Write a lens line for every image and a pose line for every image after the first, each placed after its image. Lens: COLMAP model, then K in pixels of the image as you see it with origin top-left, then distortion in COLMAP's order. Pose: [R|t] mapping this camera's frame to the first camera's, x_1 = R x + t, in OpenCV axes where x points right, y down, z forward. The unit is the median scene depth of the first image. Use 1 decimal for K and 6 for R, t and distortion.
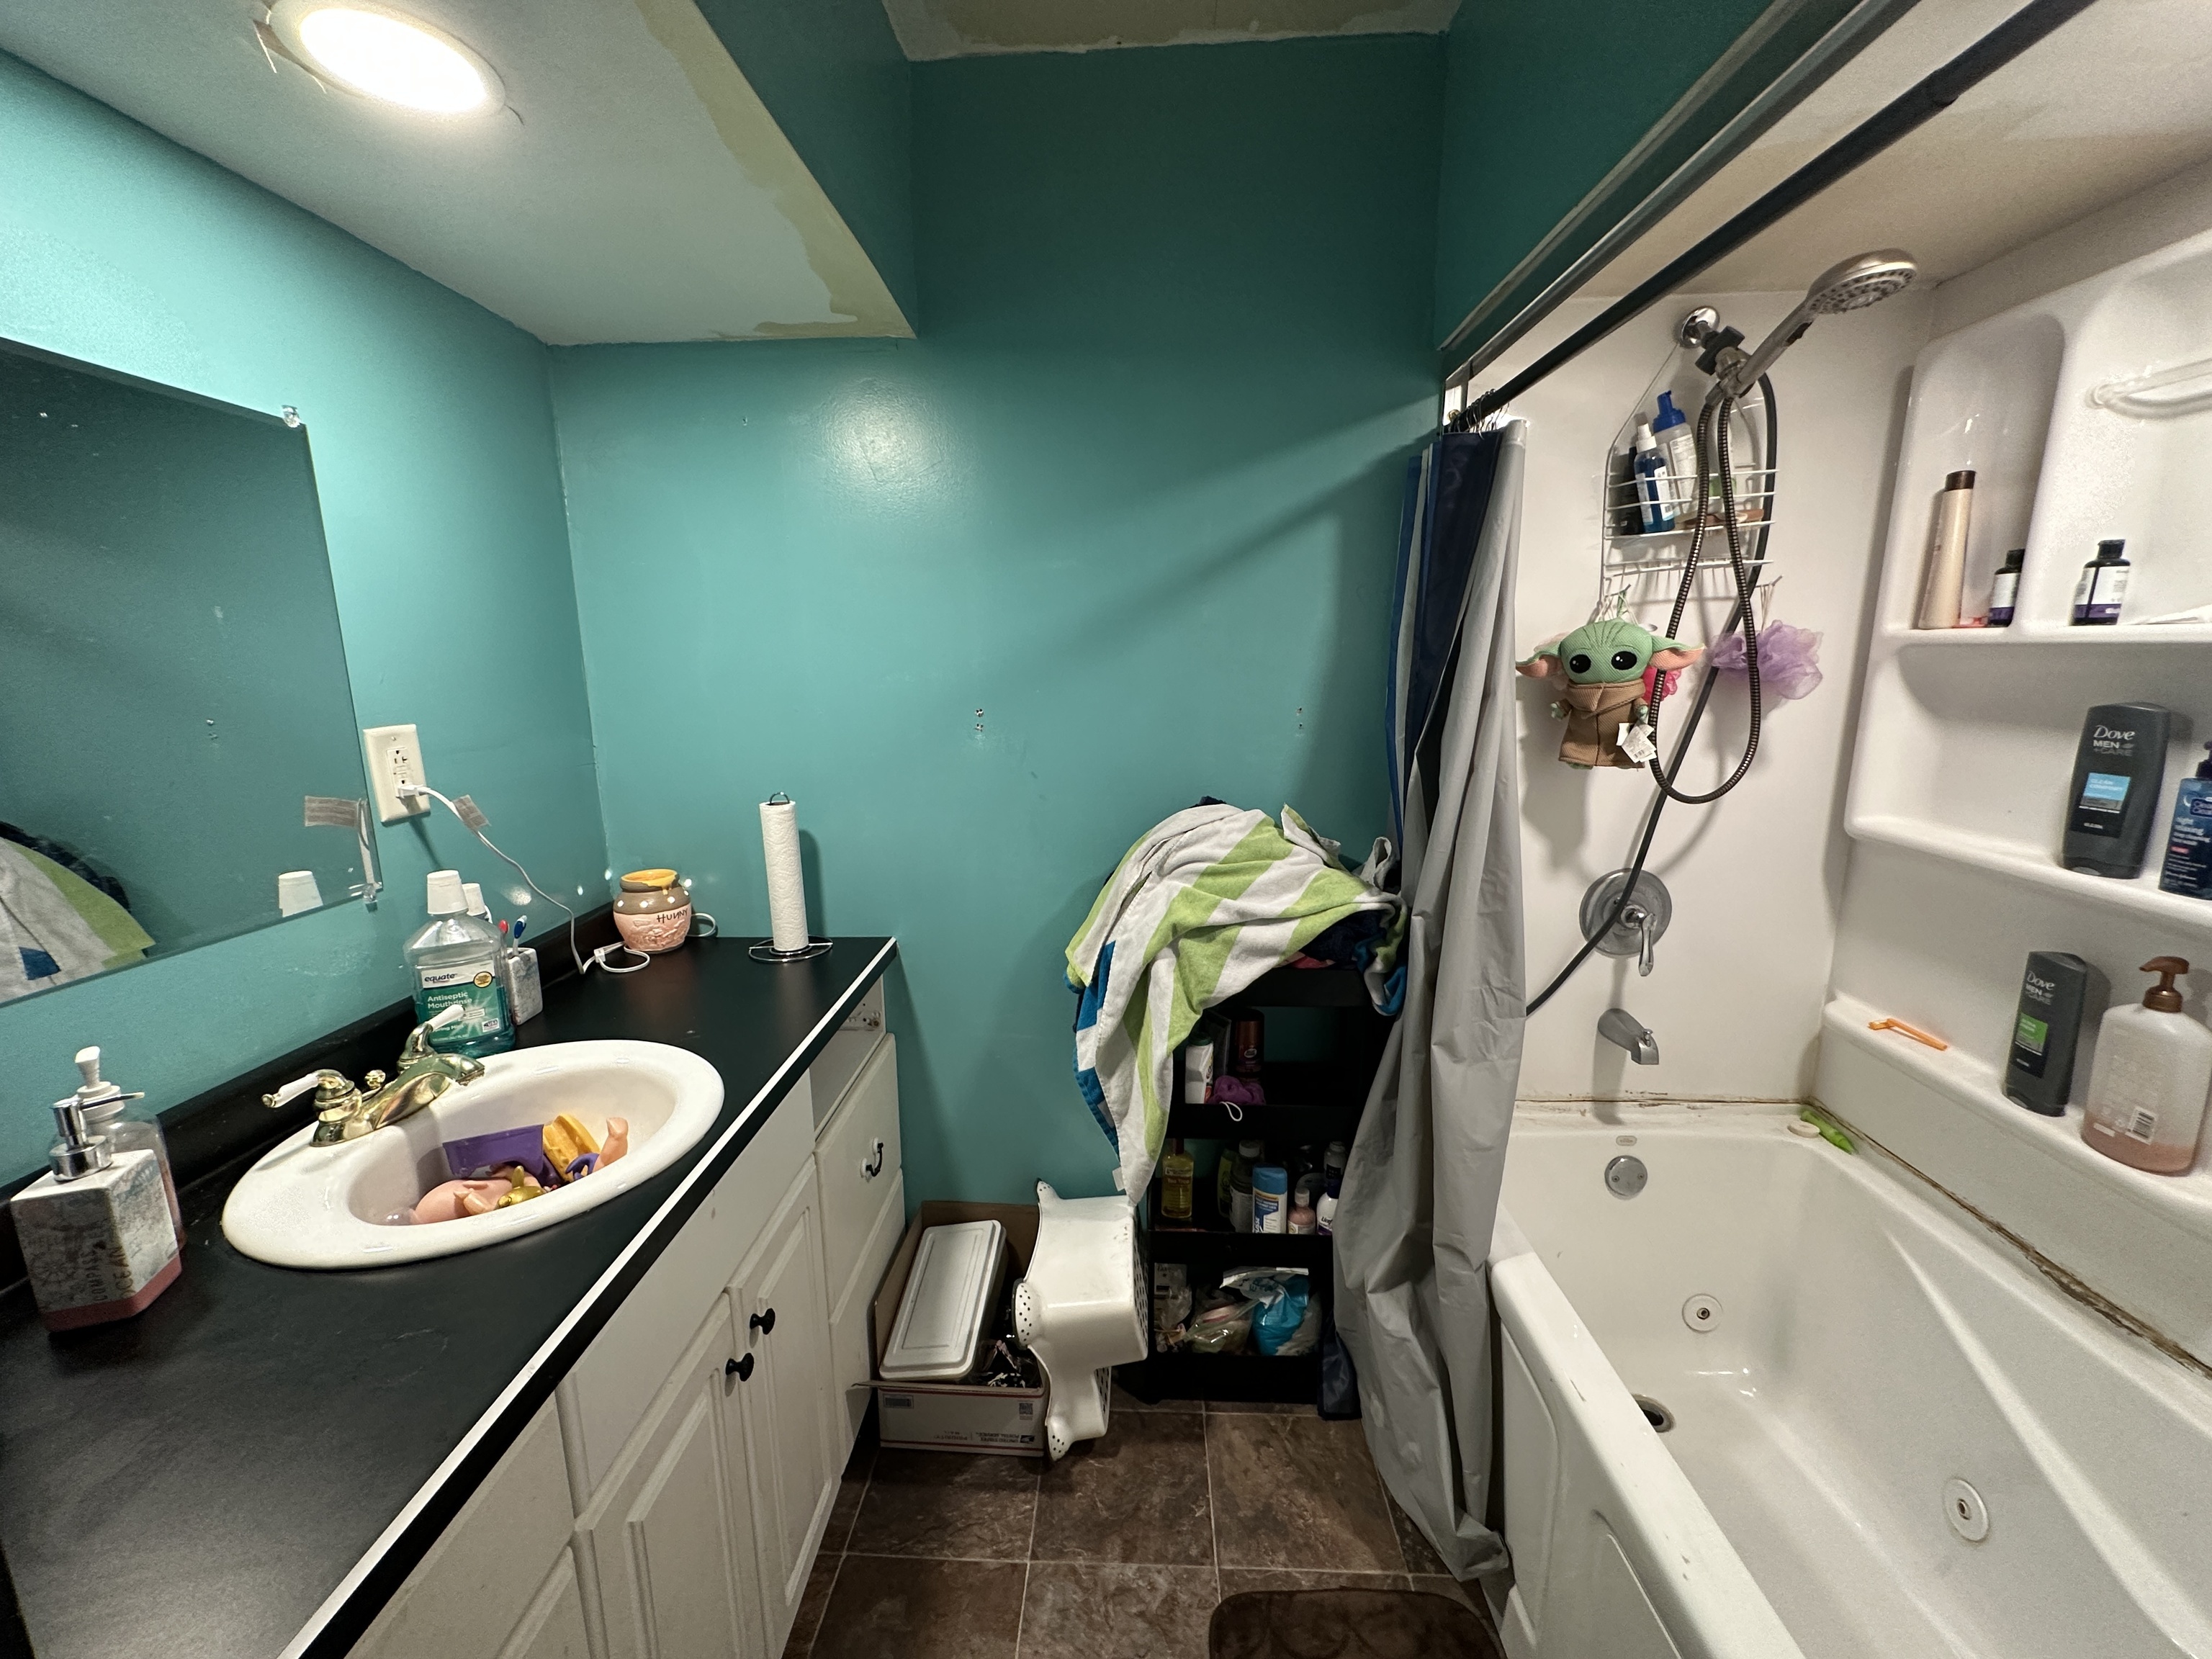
lens RADIAL K [[884.2, 0, 1102.9], [0, 884.2, 830.0], [0, 0, 1]] dist [-0.002255, 0.000464]
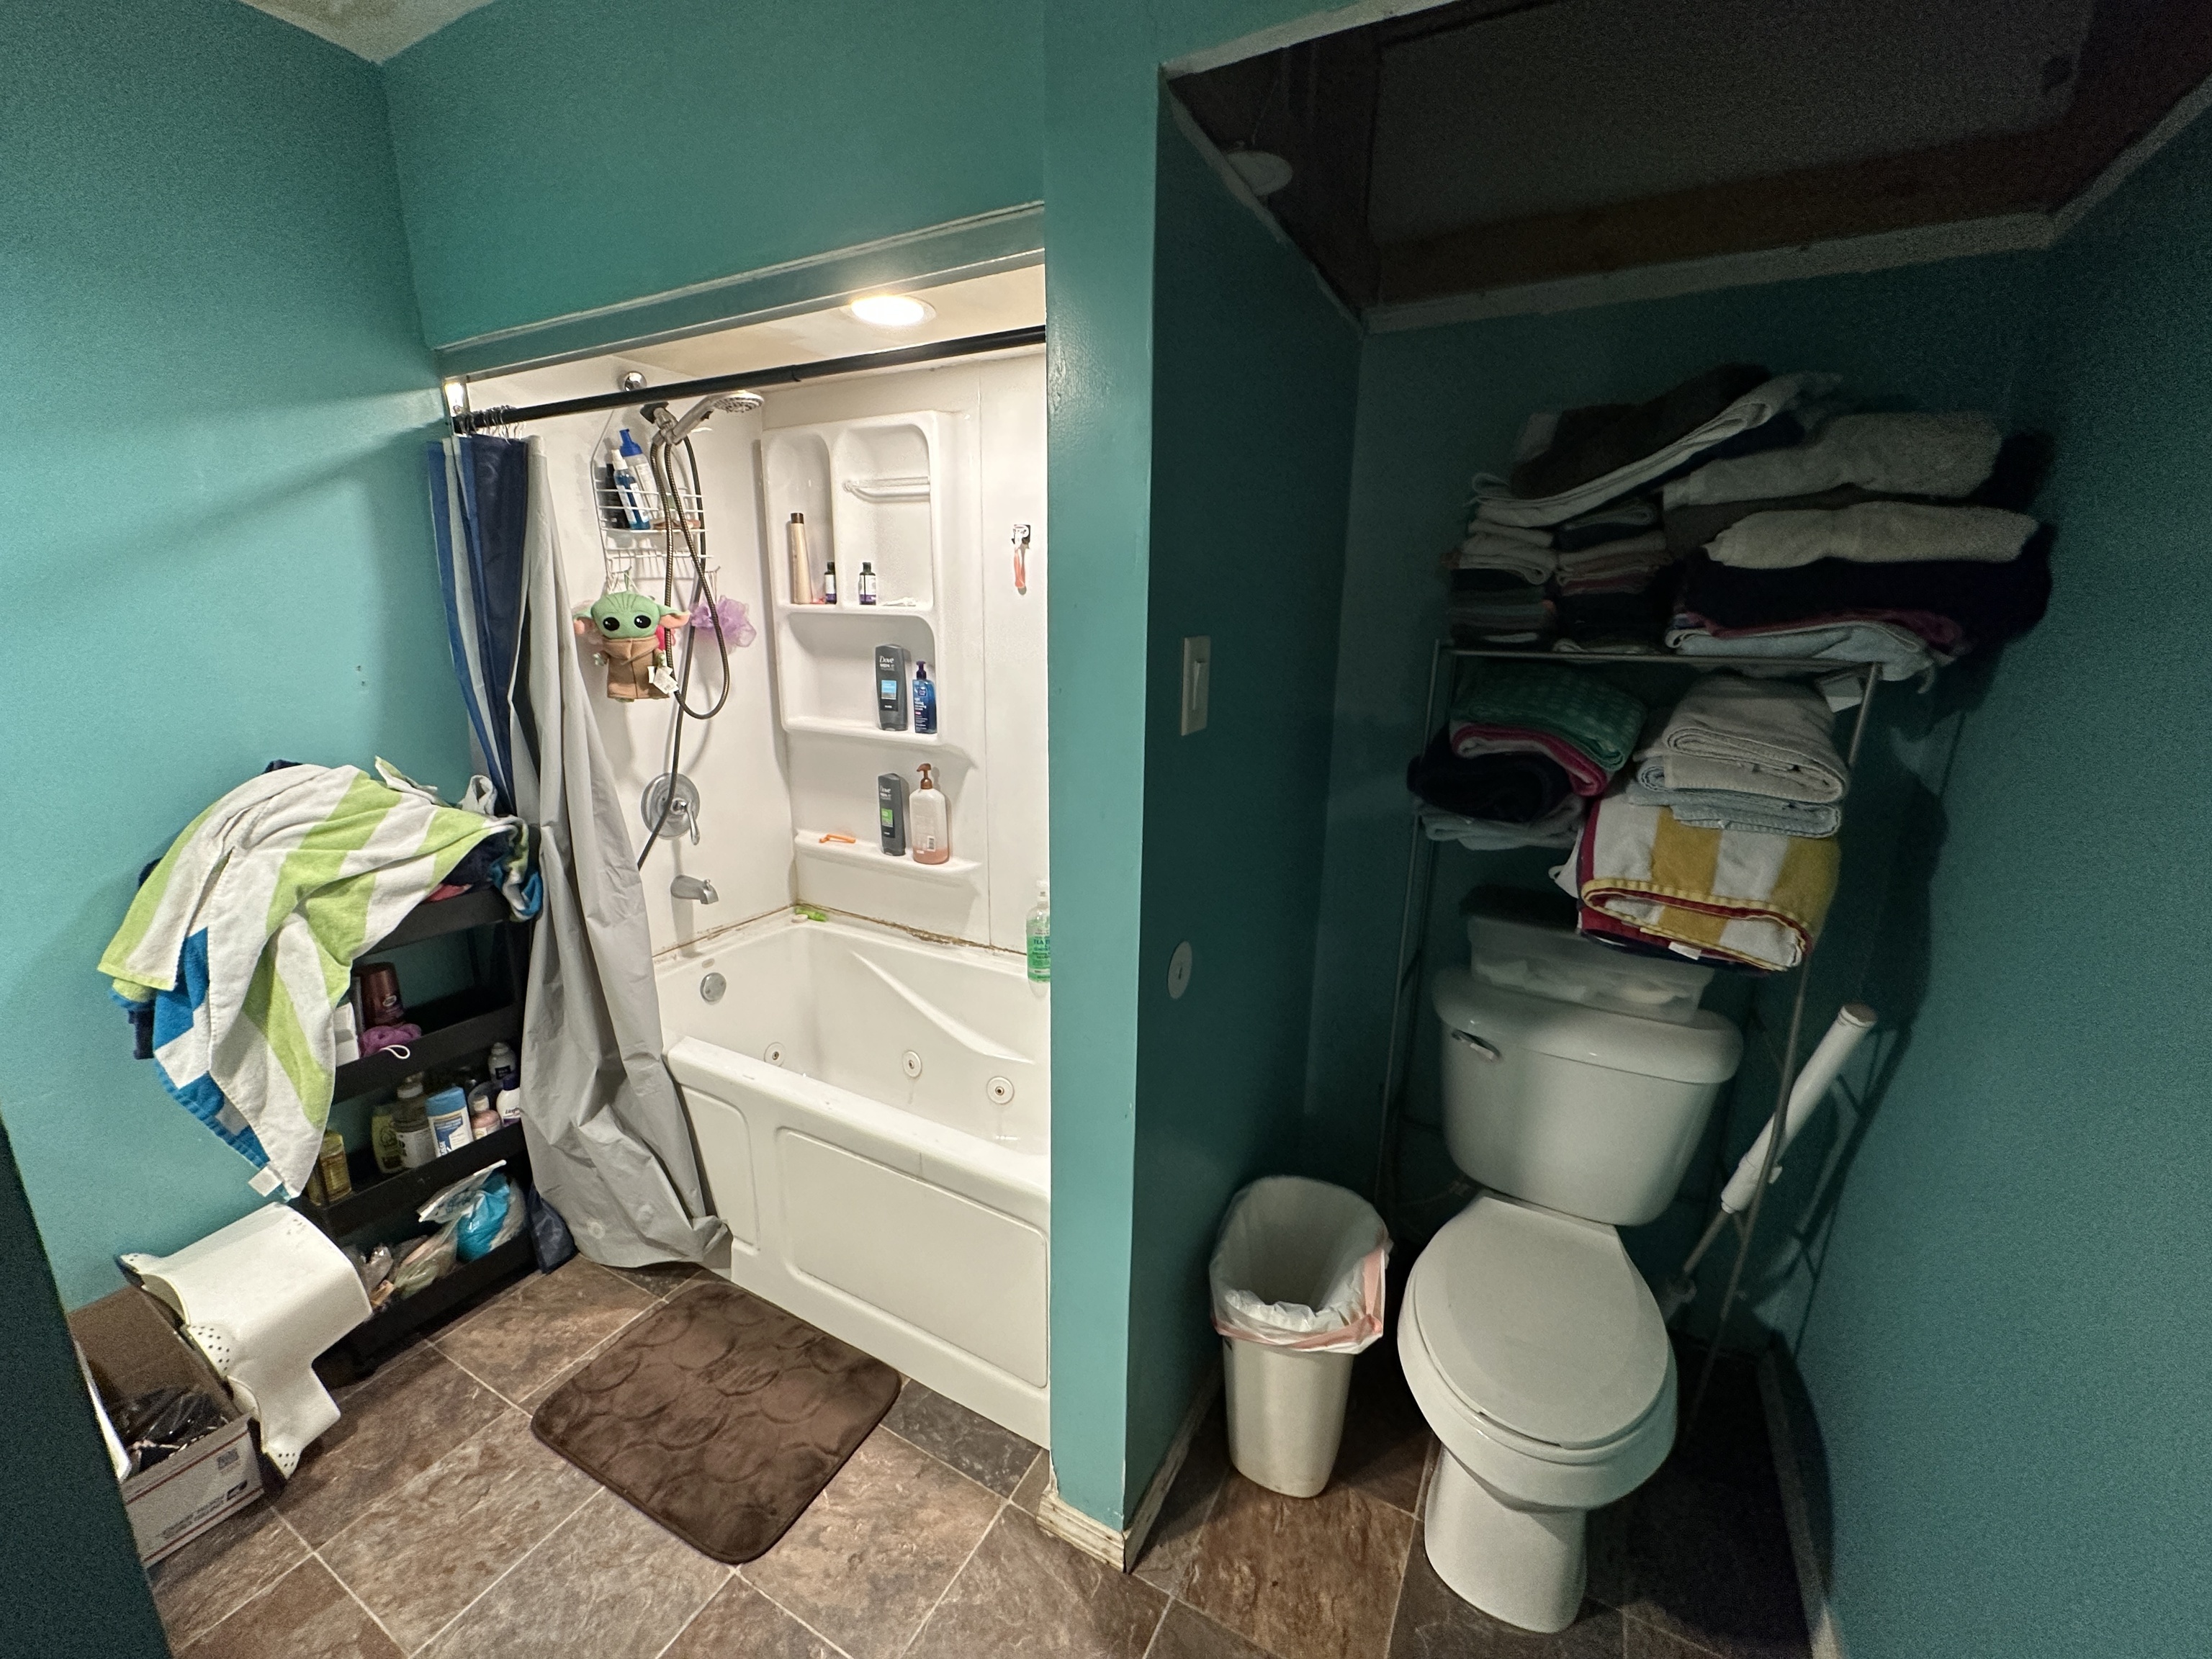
lens RADIAL K [[884.2, 0, 1103.7], [0, 884.2, 833.6], [0, 0, 1]] dist [-0.002255, 0.000464]
pose [[0.442410, -0.205060, 0.873054, -0.367133], [0.157774, 0.976121, 0.149318, 0.041649], [-0.882826, 0.071686, 0.464198, -0.266975]]
